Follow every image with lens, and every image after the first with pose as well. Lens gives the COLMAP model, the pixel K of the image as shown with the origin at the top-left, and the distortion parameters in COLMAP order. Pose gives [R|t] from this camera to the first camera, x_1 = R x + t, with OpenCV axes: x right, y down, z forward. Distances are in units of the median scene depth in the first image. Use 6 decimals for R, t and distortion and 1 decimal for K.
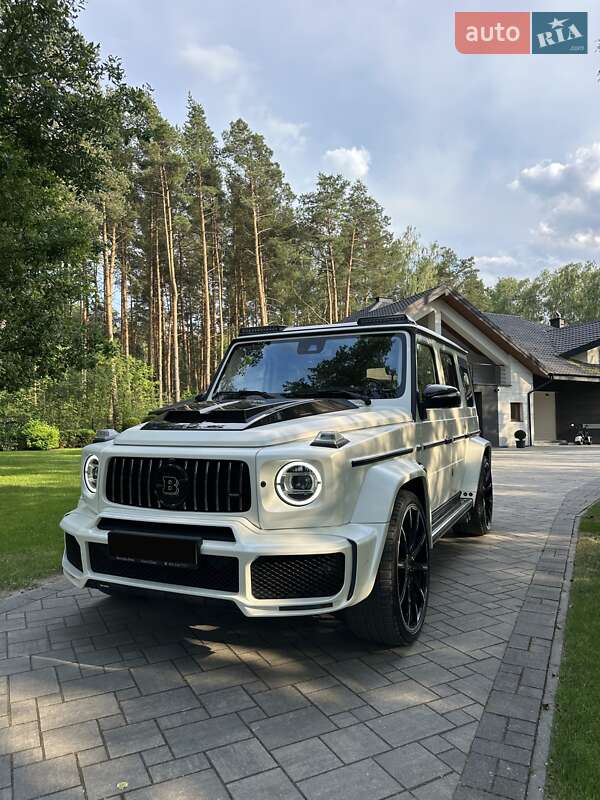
lens RADIAL K [[562.8, 0, 296.9], [0, 562.8, 400.8], [0, 0, 1]] dist [0.054971, -0.081403]
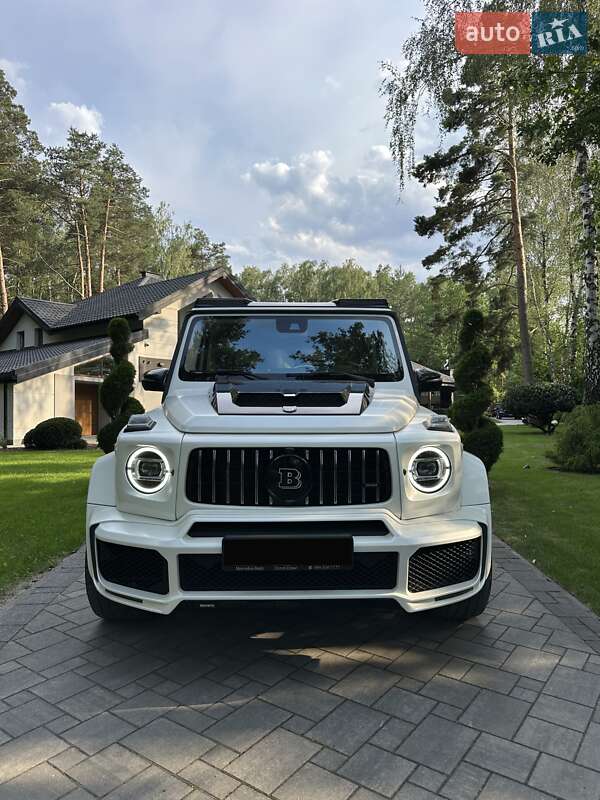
lens RADIAL K [[562.8, 0, 296.9], [0, 562.8, 400.8], [0, 0, 1]] dist [0.054971, -0.081403]
pose [[0.897820, 0.002040, 0.440358, -0.348185], [-0.017264, 0.999384, 0.030569, 0.002080], [-0.440024, -0.035048, 0.897302, 0.129704]]
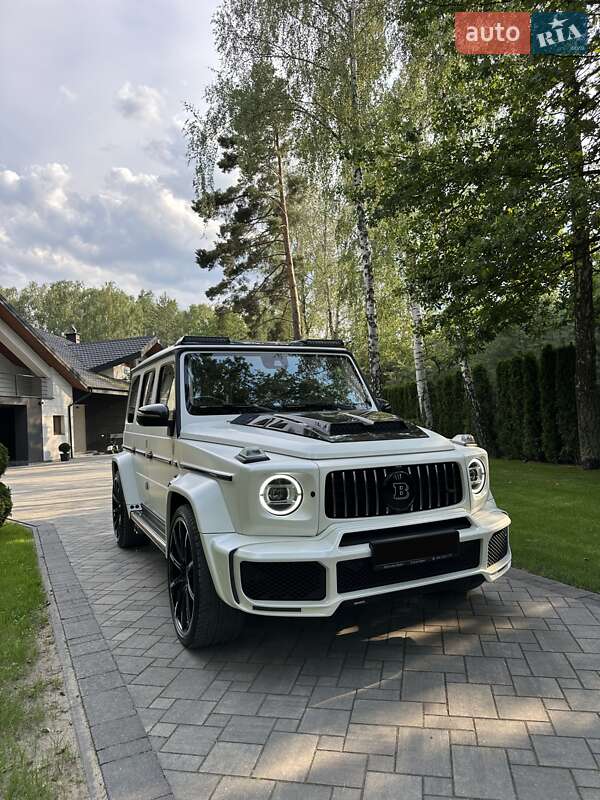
lens RADIAL K [[565.4, 0, 300.0], [0, 565.4, 400.0], [0, 0, 1]] dist [0.050292, -0.074806]
pose [[0.631508, 0.007053, 0.775337, -0.696576], [0.011504, 0.999763, -0.018465, -0.003647], [-0.775284, 0.020580, 0.631278, 0.269423]]
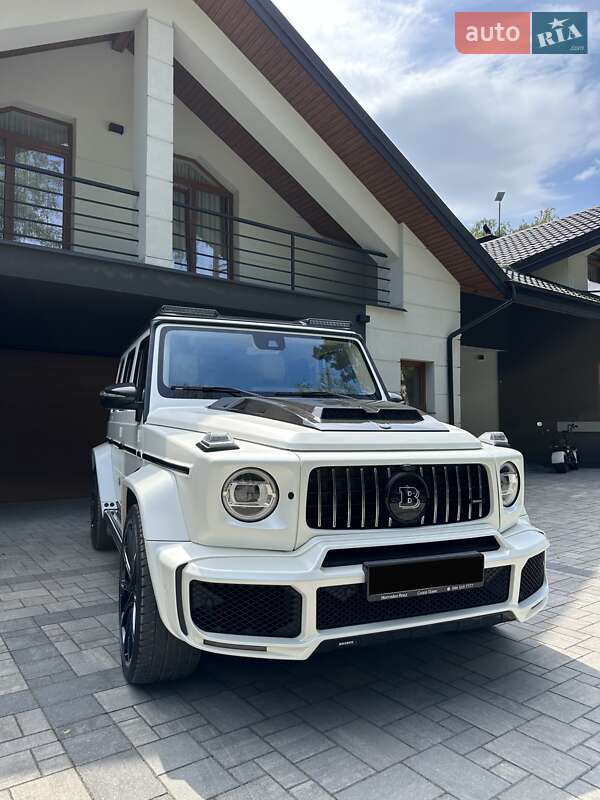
lens RADIAL K [[562.8, 0, 296.9], [0, 562.8, 400.8], [0, 0, 1]] dist [0.054971, -0.081403]
pose [[0.665354, 0.042412, 0.745322, -0.560778], [-0.029714, 0.999098, -0.030328, 0.022216], [-0.745936, -0.001968, 0.666014, 0.333708]]
